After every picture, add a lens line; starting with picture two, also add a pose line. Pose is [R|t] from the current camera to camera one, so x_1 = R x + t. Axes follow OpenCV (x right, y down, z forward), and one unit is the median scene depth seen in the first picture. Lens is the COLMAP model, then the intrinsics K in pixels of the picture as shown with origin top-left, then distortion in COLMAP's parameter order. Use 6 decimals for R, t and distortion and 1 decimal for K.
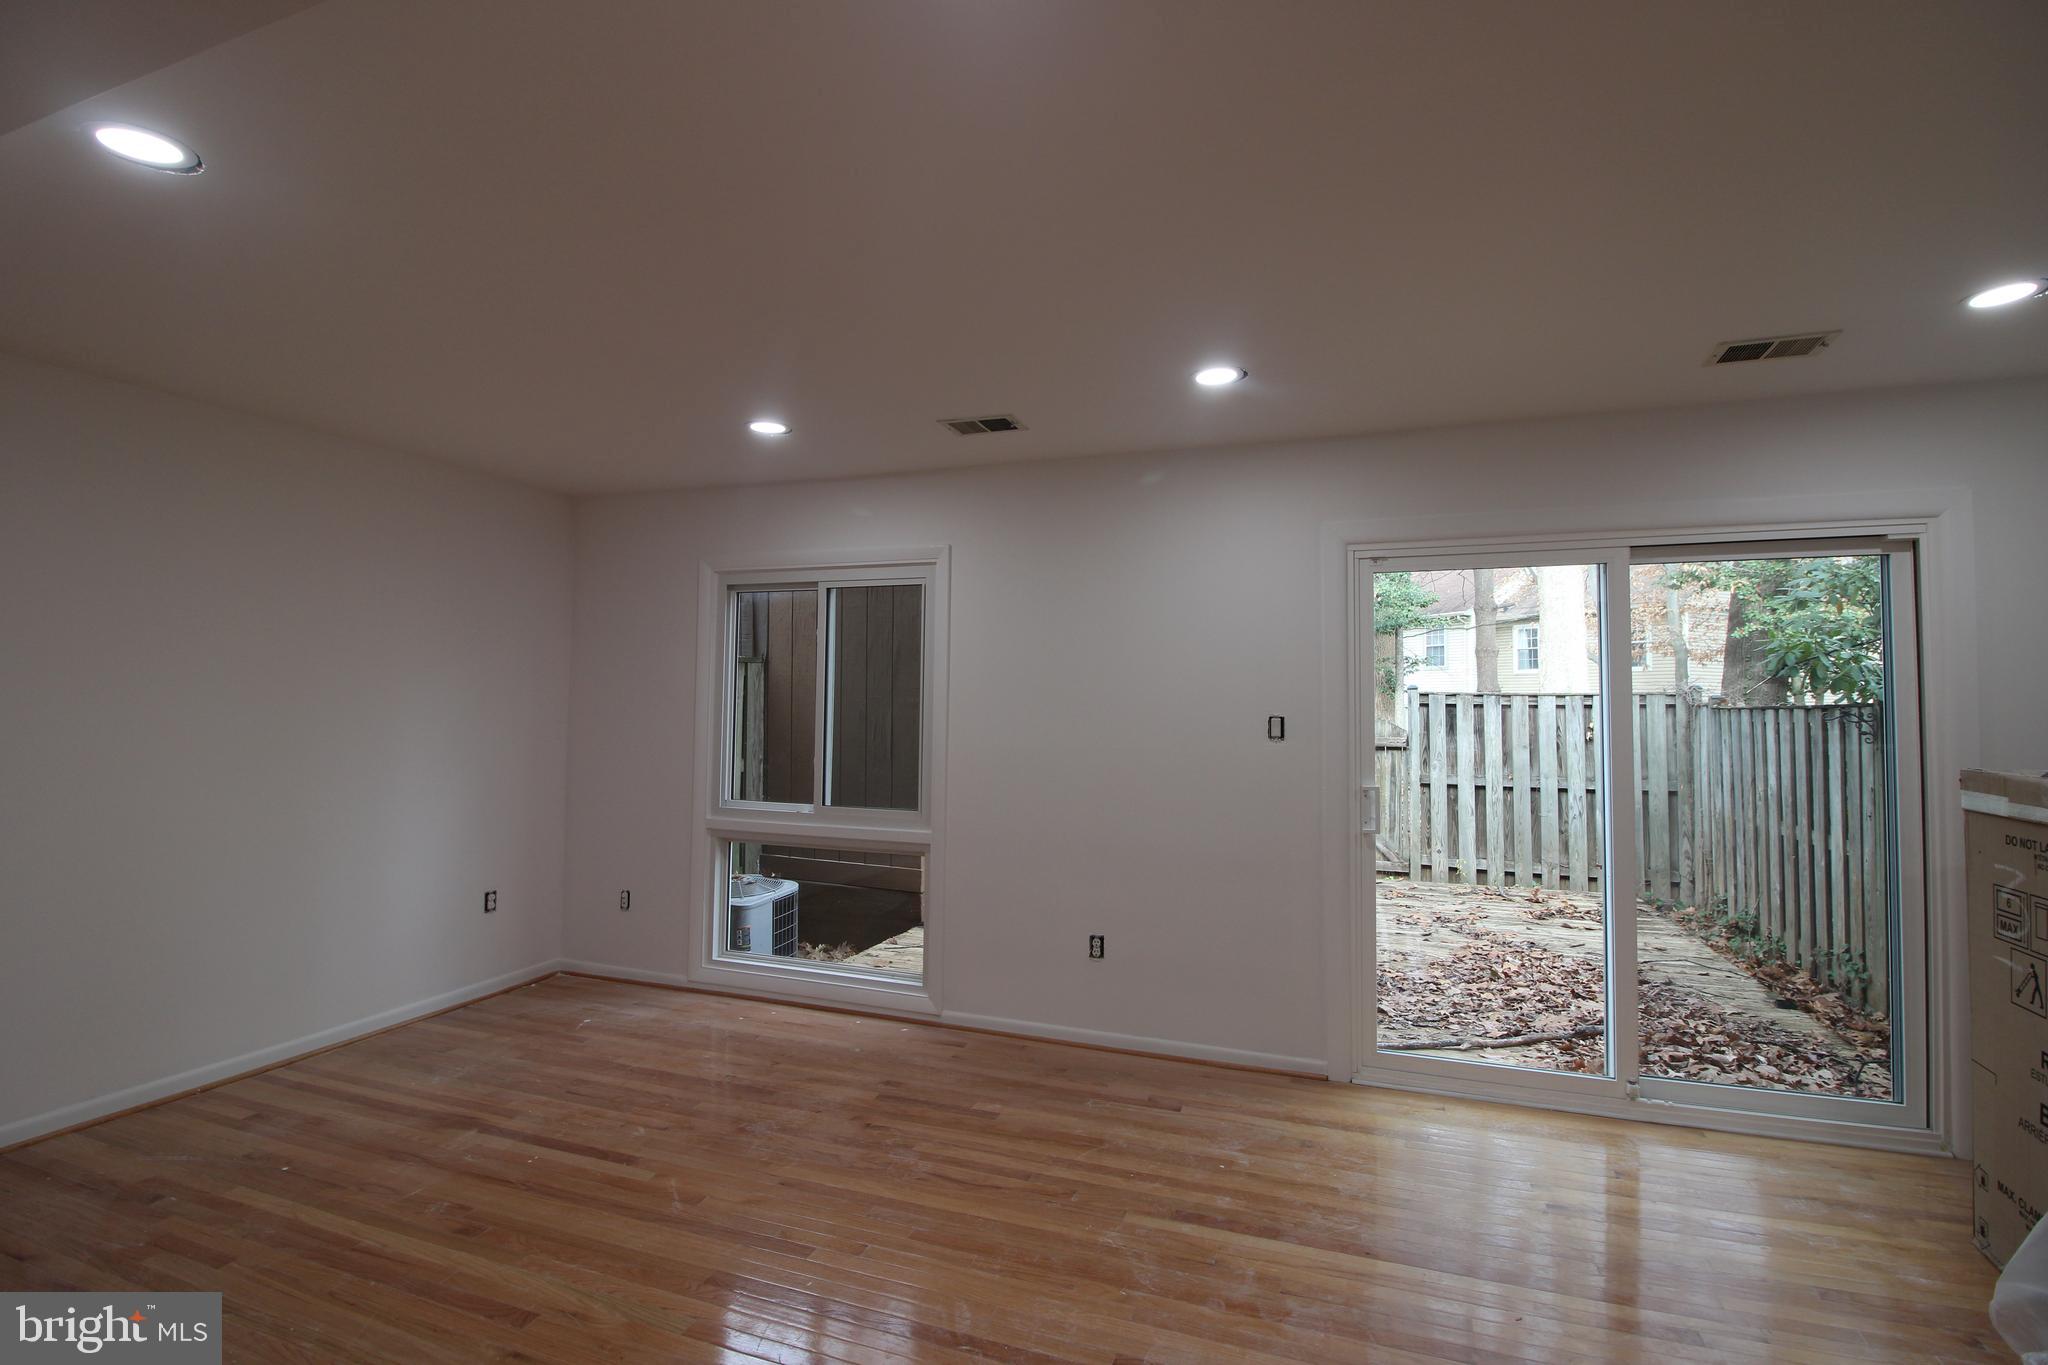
lens RADIAL K [[944.0, 0, 1022.8], [0, 944.0, 667.8], [0, 0, 1]] dist [-0.011446, -0.005344]
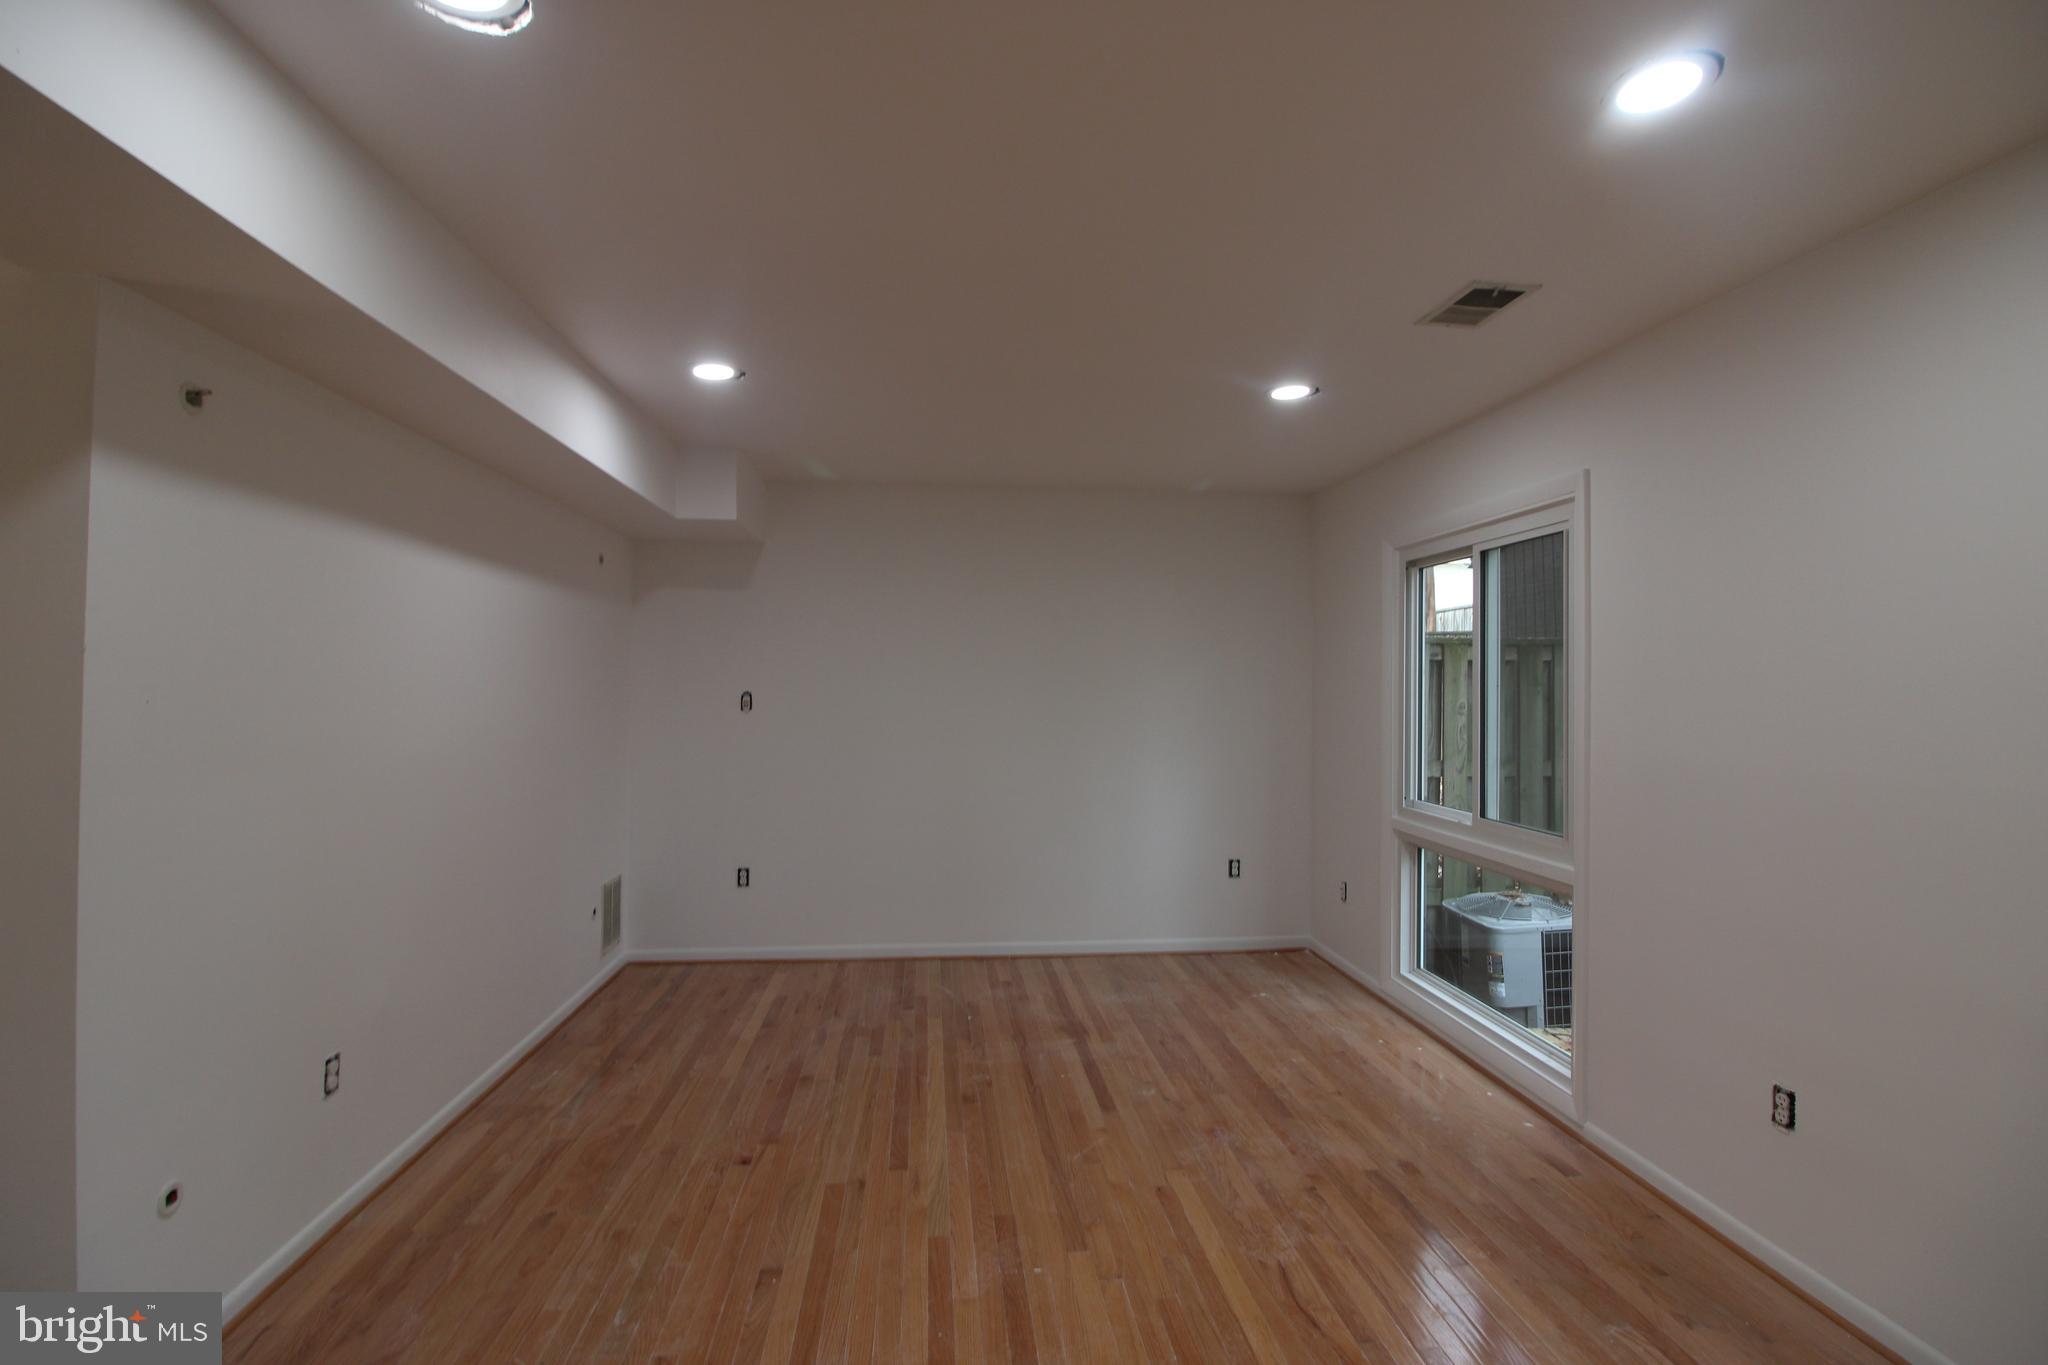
lens RADIAL K [[944.0, 0, 1029.8], [0, 944.0, 668.1], [0, 0, 1]] dist [-0.011446, -0.005344]
pose [[0.438152, -0.021596, -0.898641, 0.420944], [0.029443, 0.999520, -0.009665, 0.015369], [0.898419, -0.022223, 0.438577, 0.350805]]
